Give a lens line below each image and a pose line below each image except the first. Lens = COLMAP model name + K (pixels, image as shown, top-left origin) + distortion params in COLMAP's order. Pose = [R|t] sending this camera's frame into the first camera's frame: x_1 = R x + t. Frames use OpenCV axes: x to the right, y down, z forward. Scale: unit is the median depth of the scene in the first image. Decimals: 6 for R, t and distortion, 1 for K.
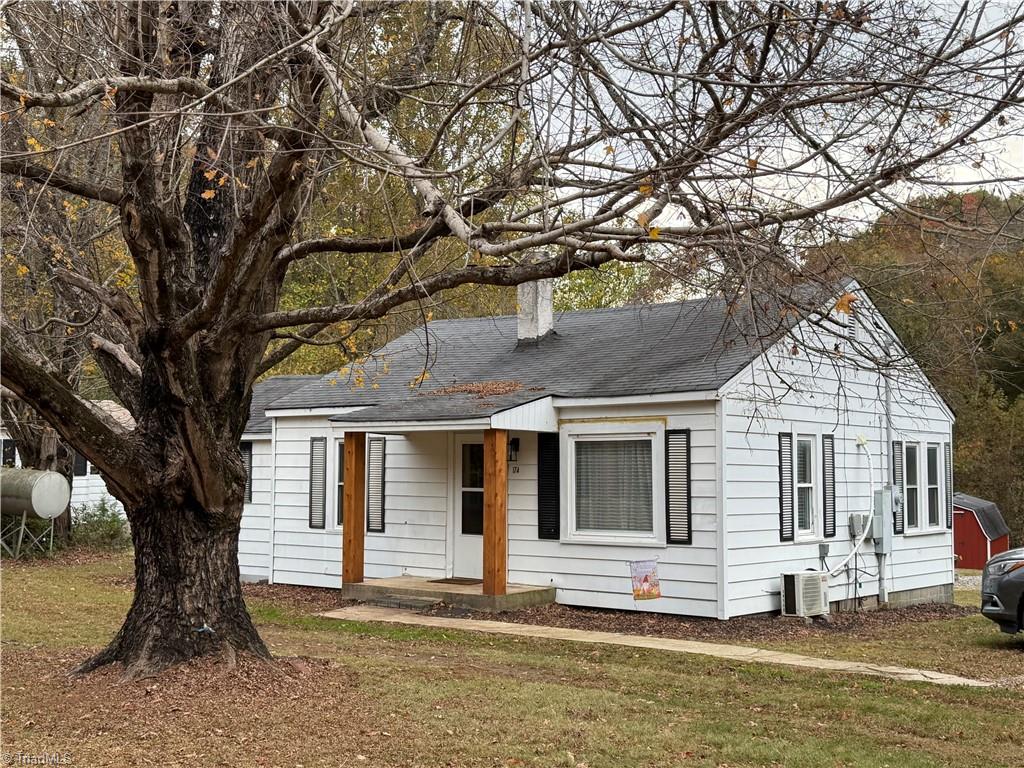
lens RADIAL K [[1282.9, 0, 511.8], [0, 1282.9, 382.4], [0, 0, 1]] dist [-0.033249, 0.000000]
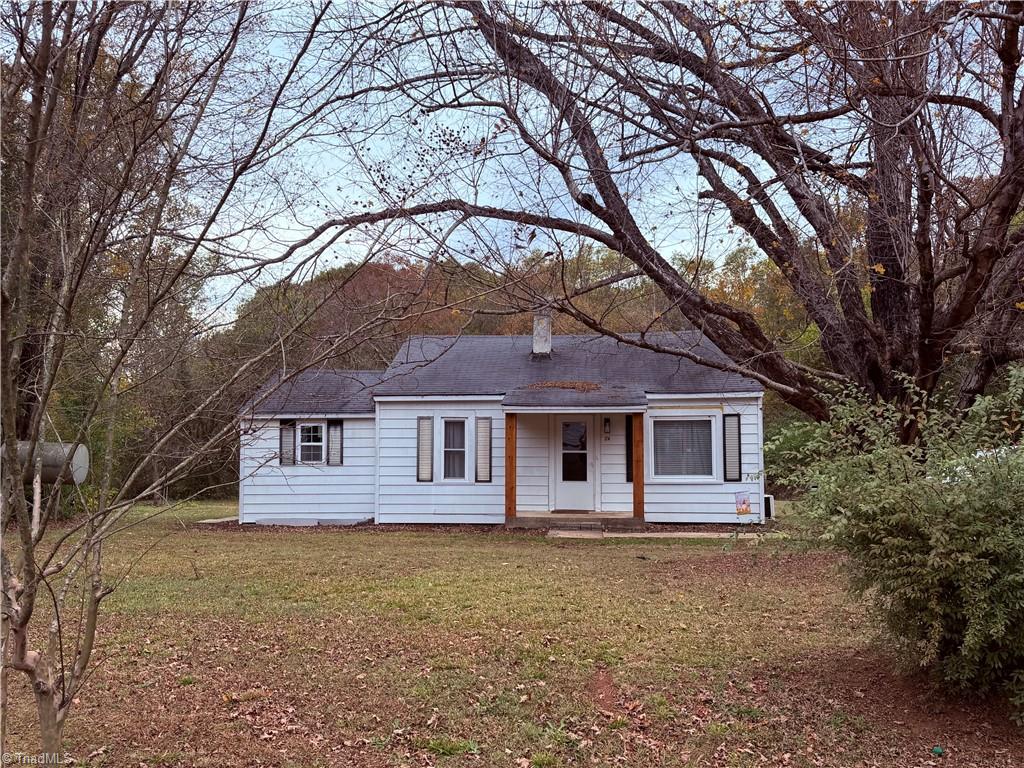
lens RADIAL K [[861.9, 0, 512.2], [0, 861.9, 384.2], [0, 0, 1]] dist [0.012823, 0.000939]
pose [[0.839213, 0.023512, 0.543295, -0.679656], [-0.029259, 0.999570, 0.001938, 0.003668], [-0.543016, -0.017522, 0.839540, 0.187247]]
